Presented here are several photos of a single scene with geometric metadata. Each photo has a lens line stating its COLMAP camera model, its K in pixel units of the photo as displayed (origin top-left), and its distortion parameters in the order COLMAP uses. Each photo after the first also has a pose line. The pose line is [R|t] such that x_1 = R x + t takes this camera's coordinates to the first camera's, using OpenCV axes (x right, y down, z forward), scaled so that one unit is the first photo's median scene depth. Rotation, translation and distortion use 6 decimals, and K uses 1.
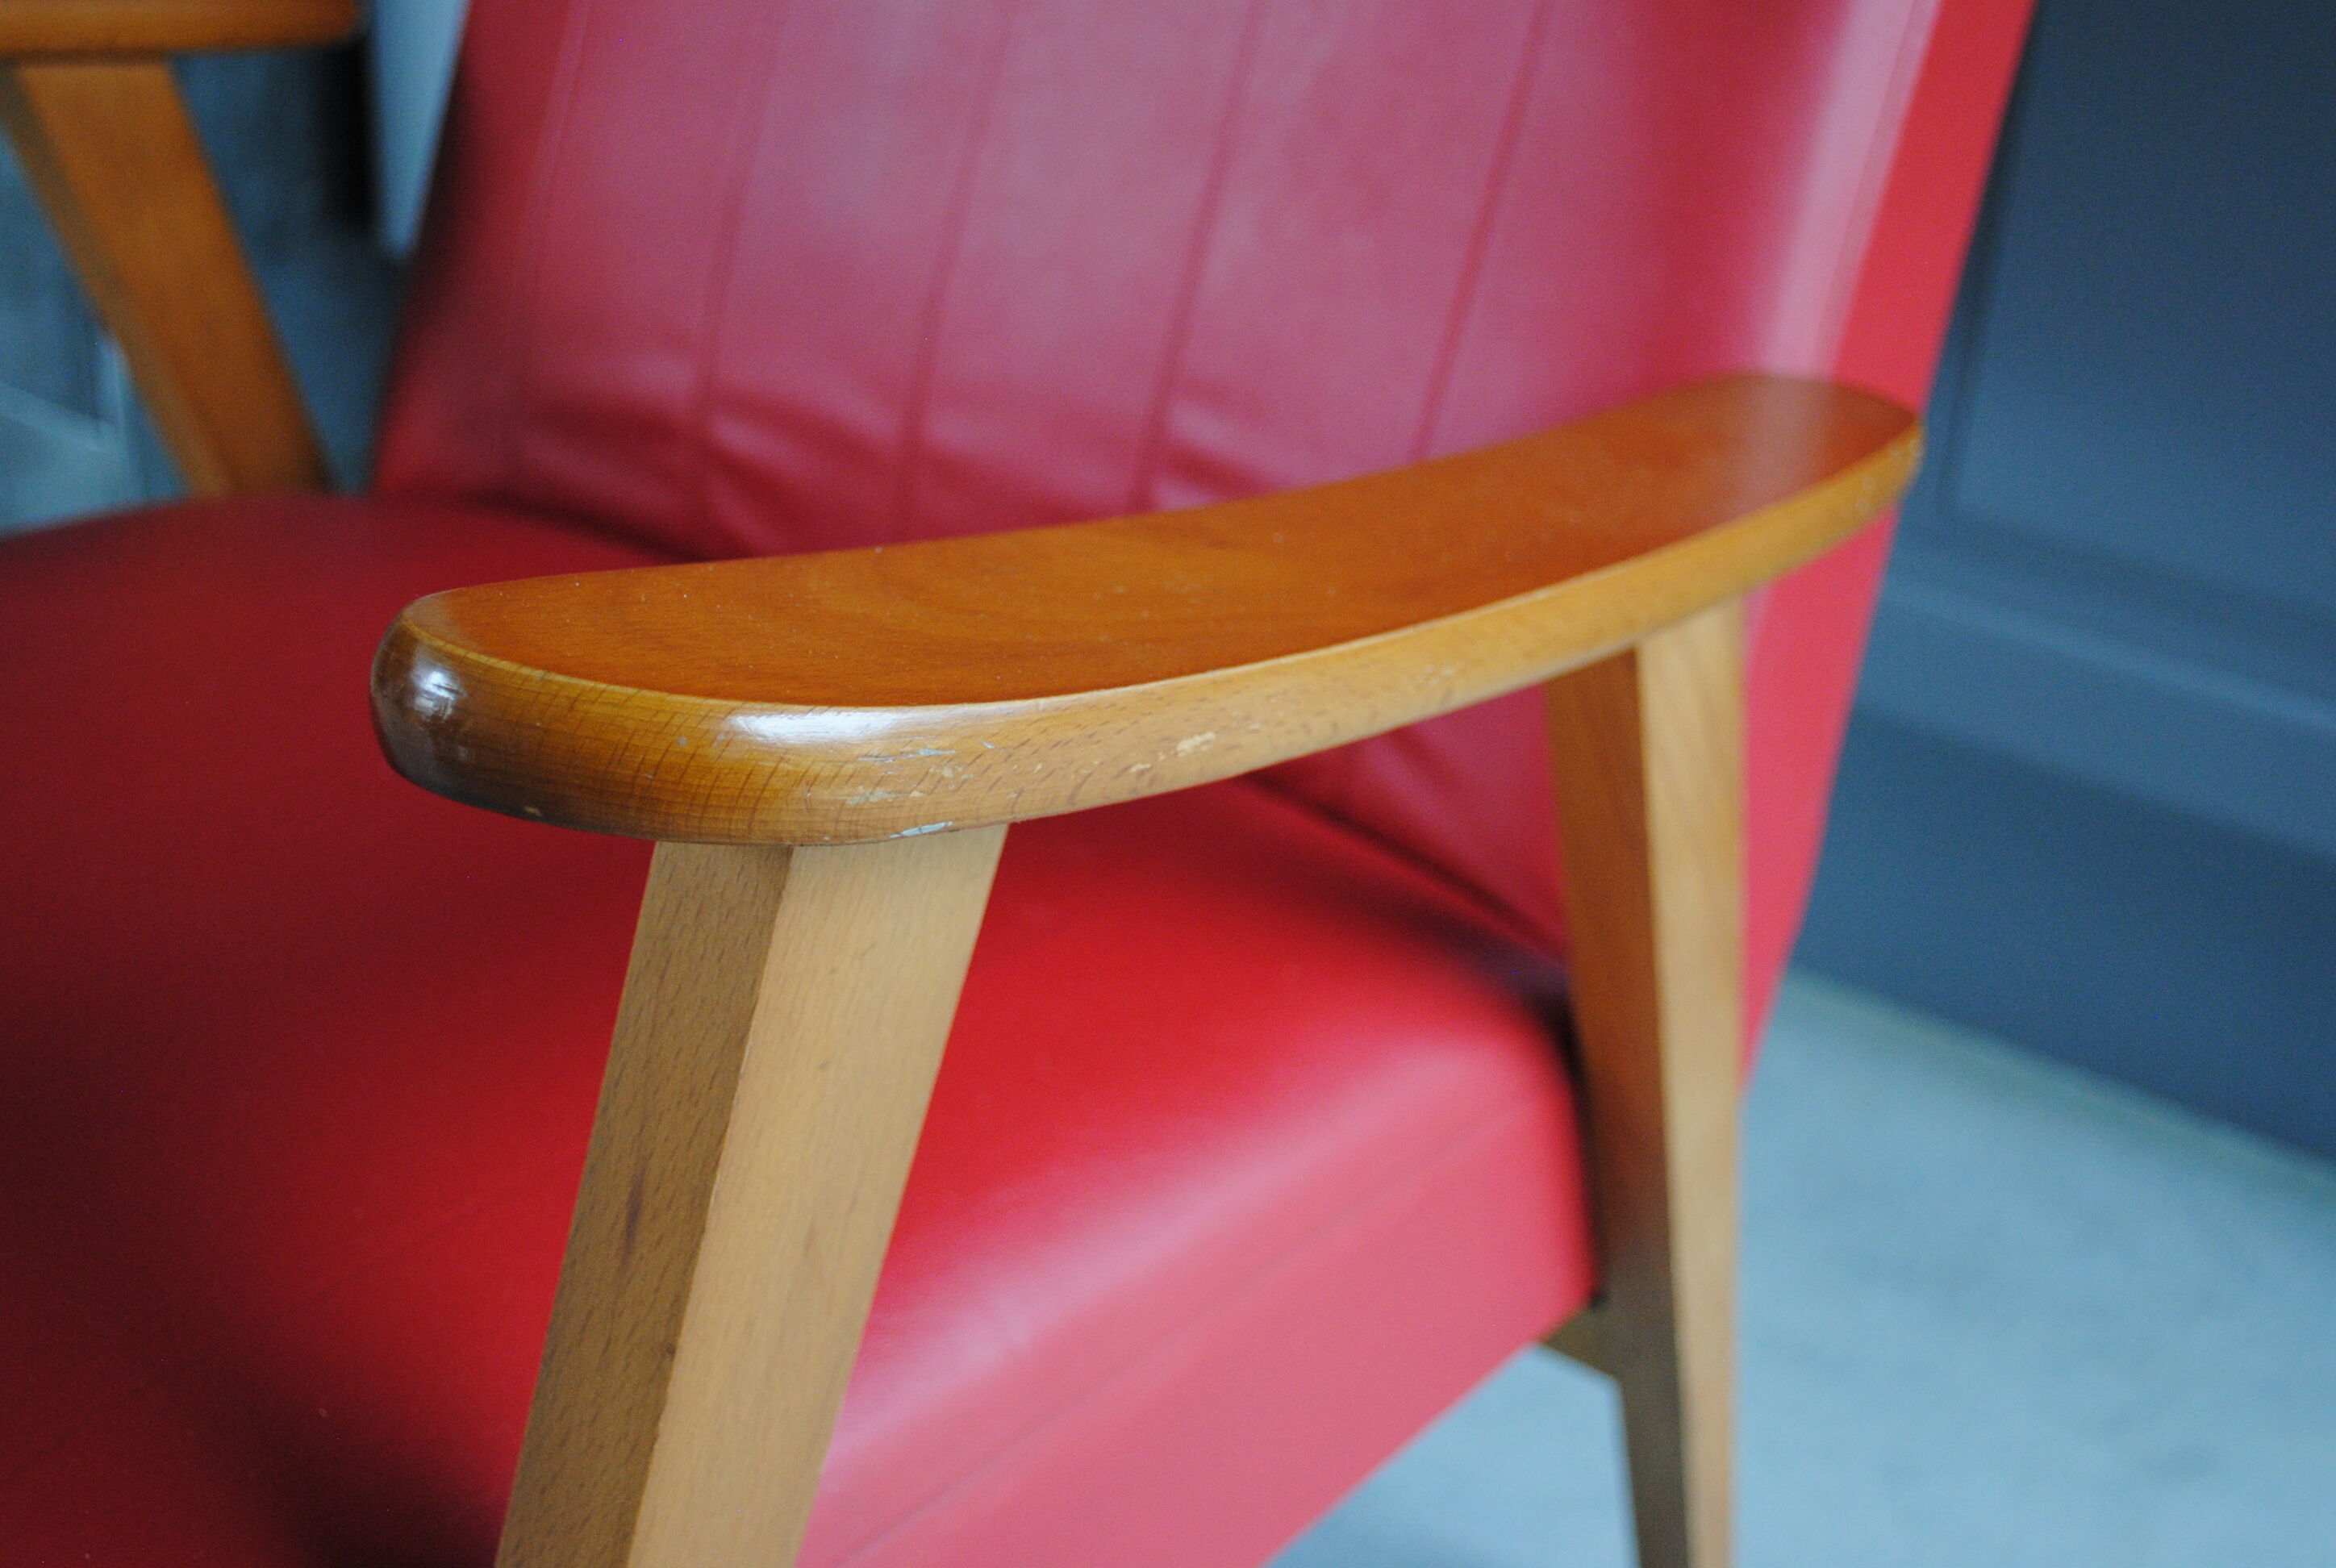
lens RADIAL K [[3052.9, 0, 1163.7], [0, 3052.9, 785.9], [0, 0, 1]] dist [0.003122, 0.000000]
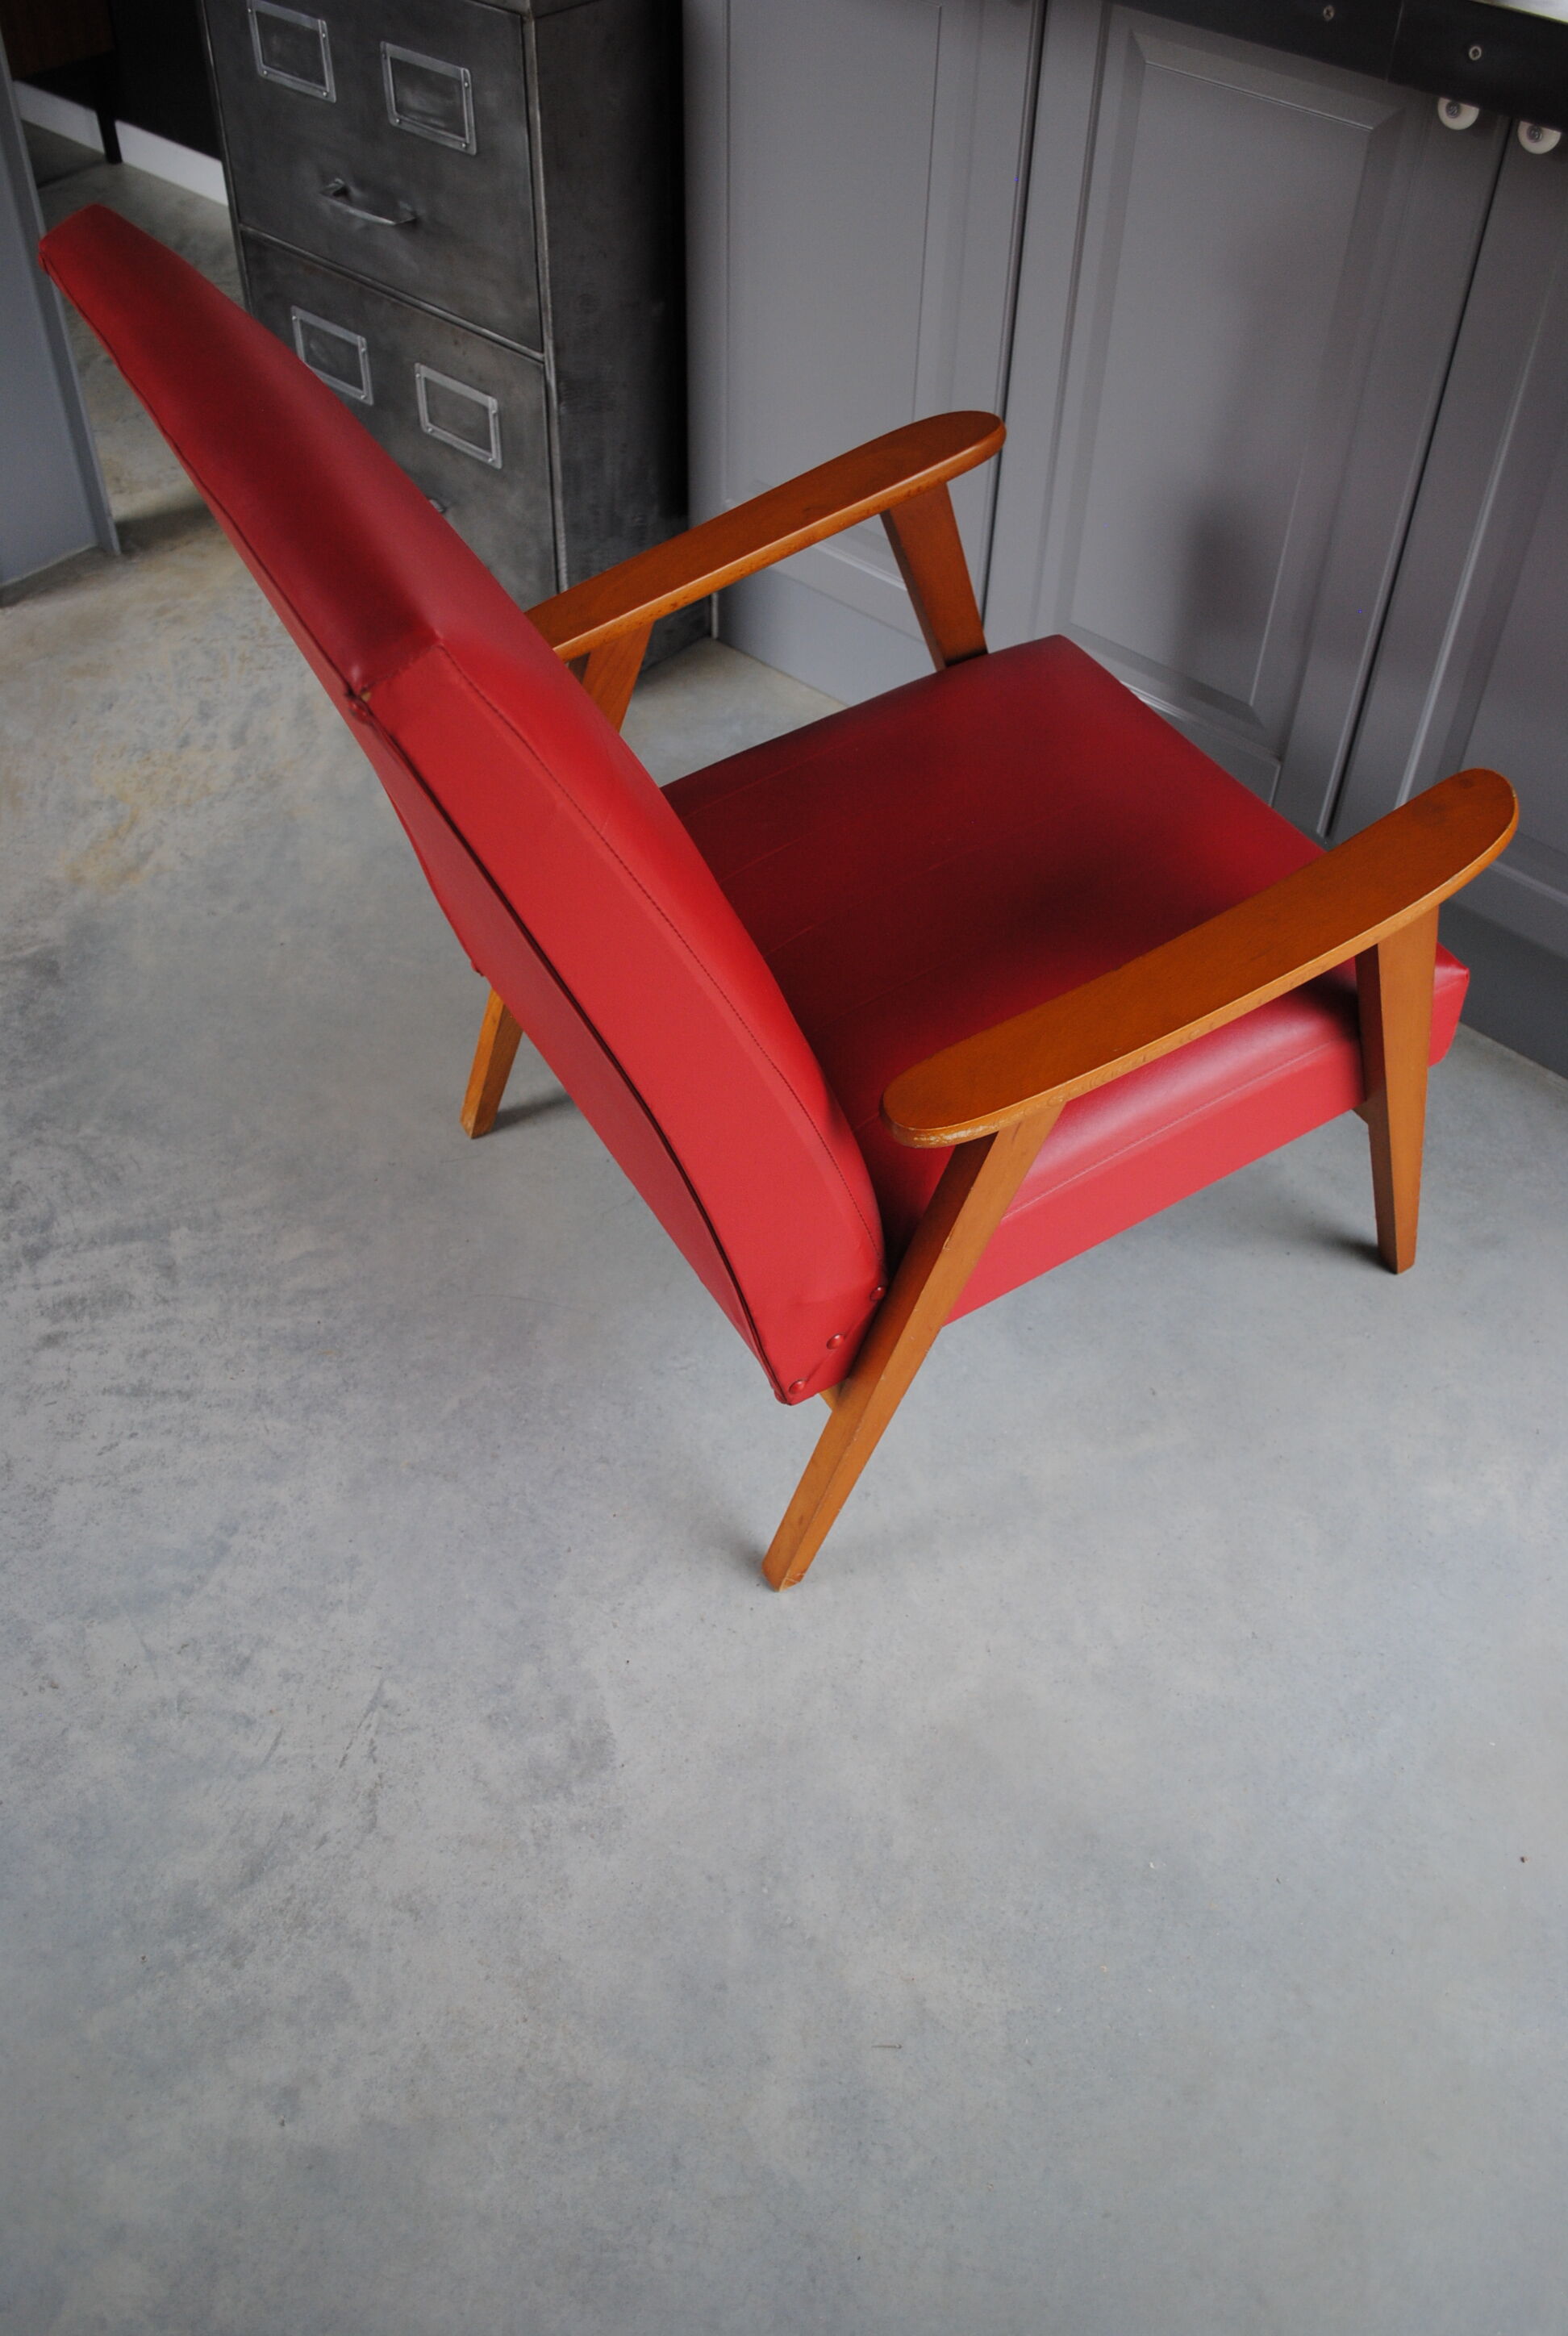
lens RADIAL K [[1992.2, 0, 776.0], [0, 1992.2, 1165.6], [0, 0, 1]] dist [-0.082193, 0.020031]
pose [[0.991121, 0.065430, -0.115752, -0.056201], [-0.024289, 0.944991, 0.326194, -0.462995], [0.130727, -0.320487, 0.938189, -0.703696]]
